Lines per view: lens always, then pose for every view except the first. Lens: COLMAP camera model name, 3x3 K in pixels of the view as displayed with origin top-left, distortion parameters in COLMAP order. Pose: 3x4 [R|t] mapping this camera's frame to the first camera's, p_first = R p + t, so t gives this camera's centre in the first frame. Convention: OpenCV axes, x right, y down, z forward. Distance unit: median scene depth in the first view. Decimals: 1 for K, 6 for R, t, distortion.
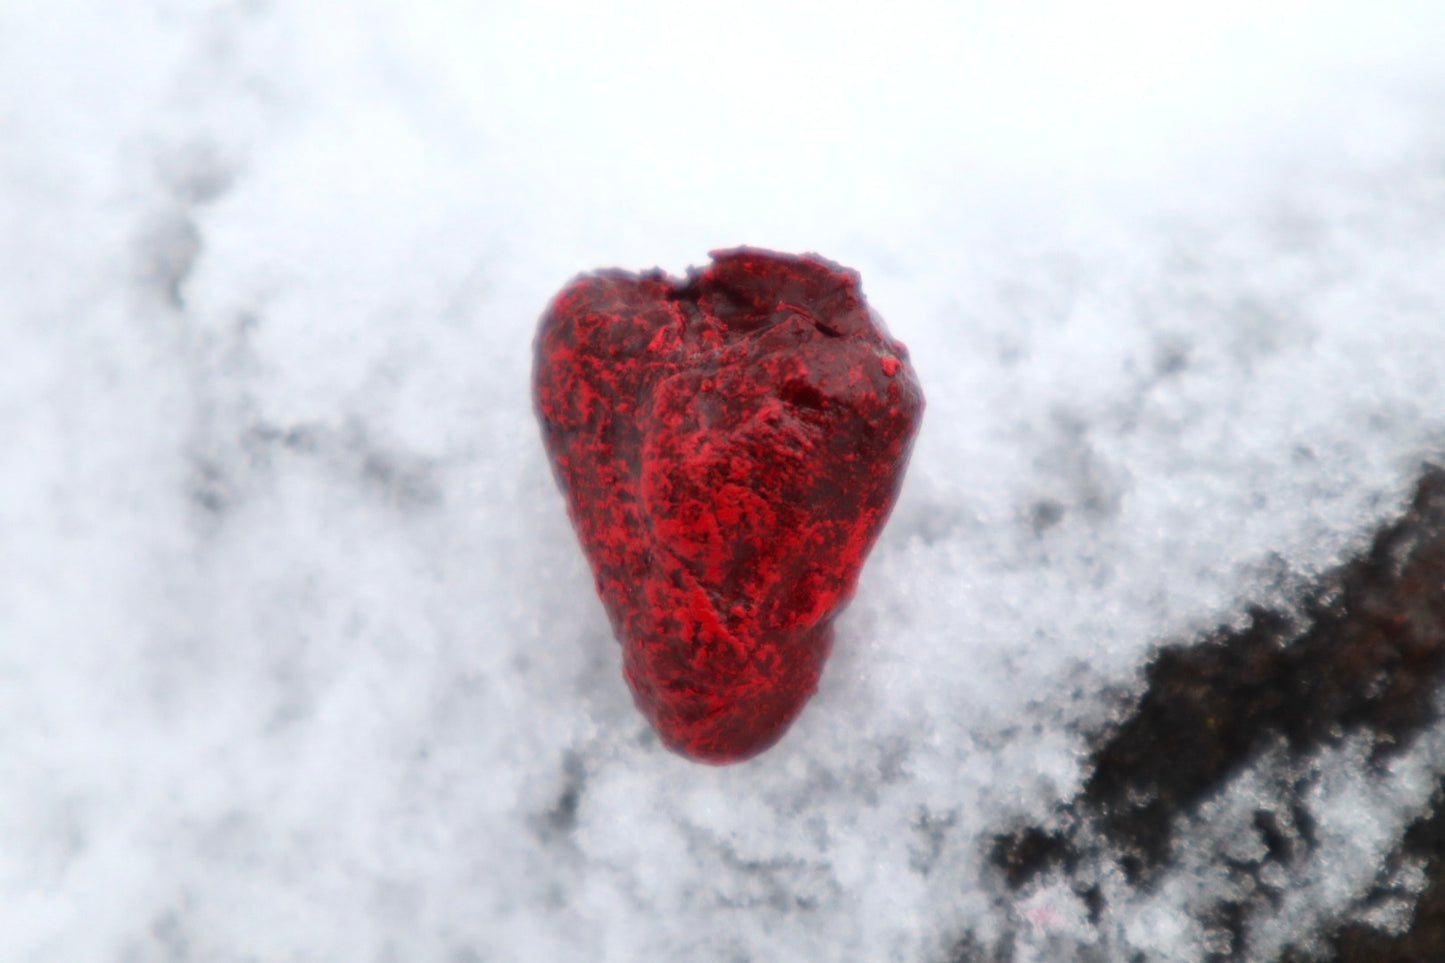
lens RADIAL K [[3116.4, 0, 722.5], [0, 3116.4, 481.5], [0, 0, 1]] dist [-0.163541, 0.431038]
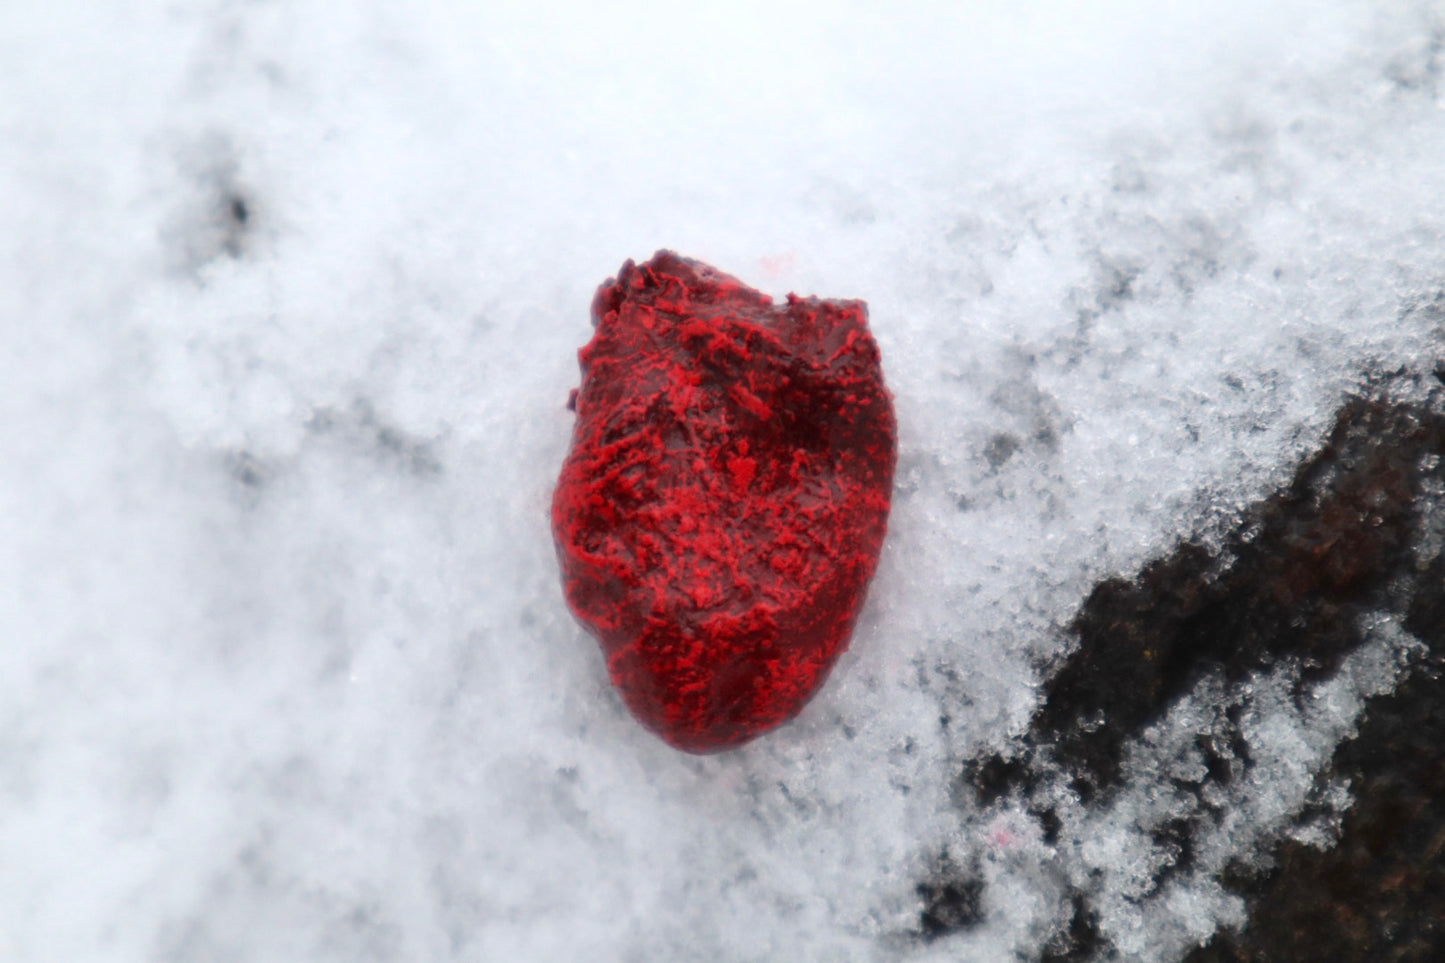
lens RADIAL K [[3116.4, 0, 722.5], [0, 3116.4, 481.5], [0, 0, 1]] dist [-0.163541, 0.431038]
pose [[0.986468, -0.065534, -0.150290, 0.176724], [0.088128, 0.984904, 0.148987, -0.151020], [0.138257, -0.160215, 0.977352, -0.048904]]
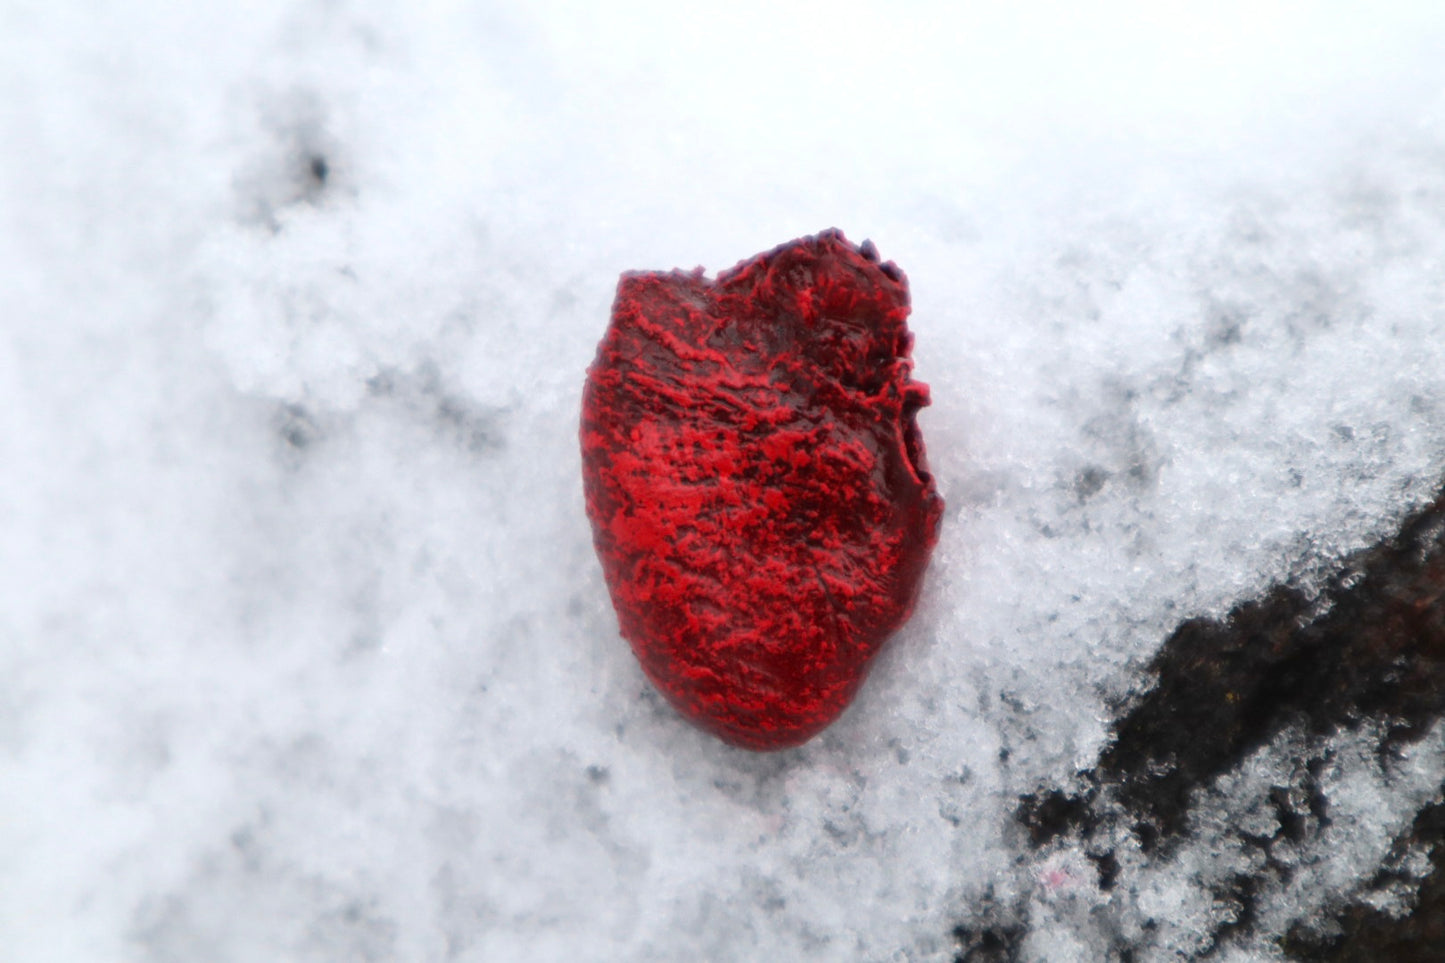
lens RADIAL K [[3116.4, 0, 722.5], [0, 3116.4, 481.5], [0, 0, 1]] dist [-0.163541, 0.431038]
pose [[0.992480, 0.036269, -0.116912, 0.108346], [-0.029920, 0.998004, 0.055614, -0.044202], [0.118695, -0.051697, 0.991584, -0.022368]]
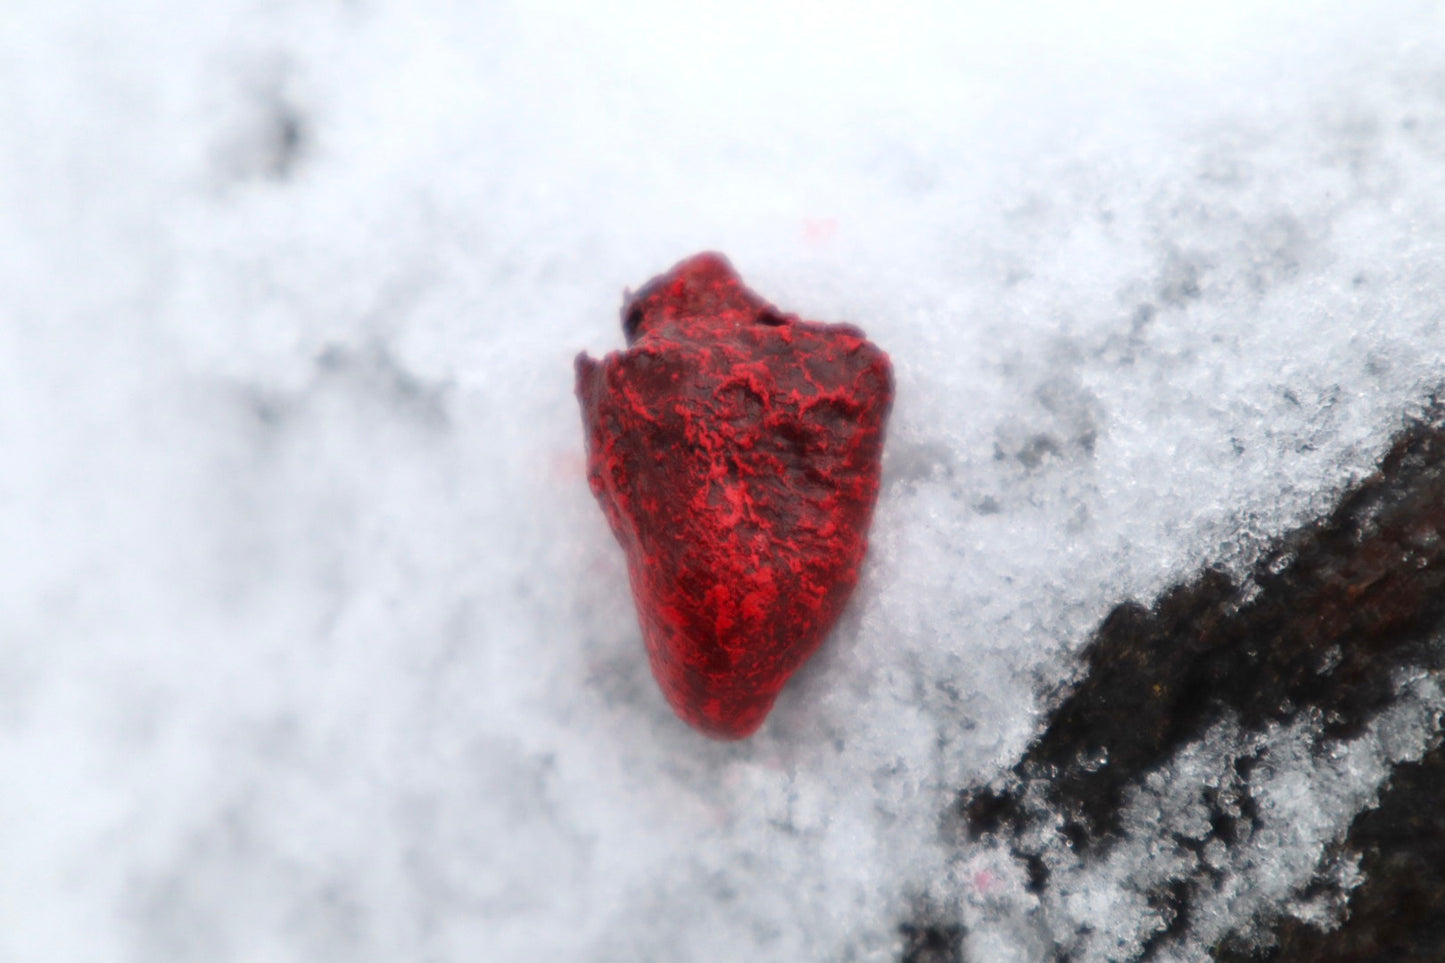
lens RADIAL K [[3116.4, 0, 722.5], [0, 3116.4, 481.5], [0, 0, 1]] dist [-0.163541, 0.431038]
pose [[0.953140, 0.025183, -0.301478, 0.312843], [0.009872, 0.993410, 0.114191, -0.093641], [0.302367, -0.111816, 0.946610, 0.074655]]
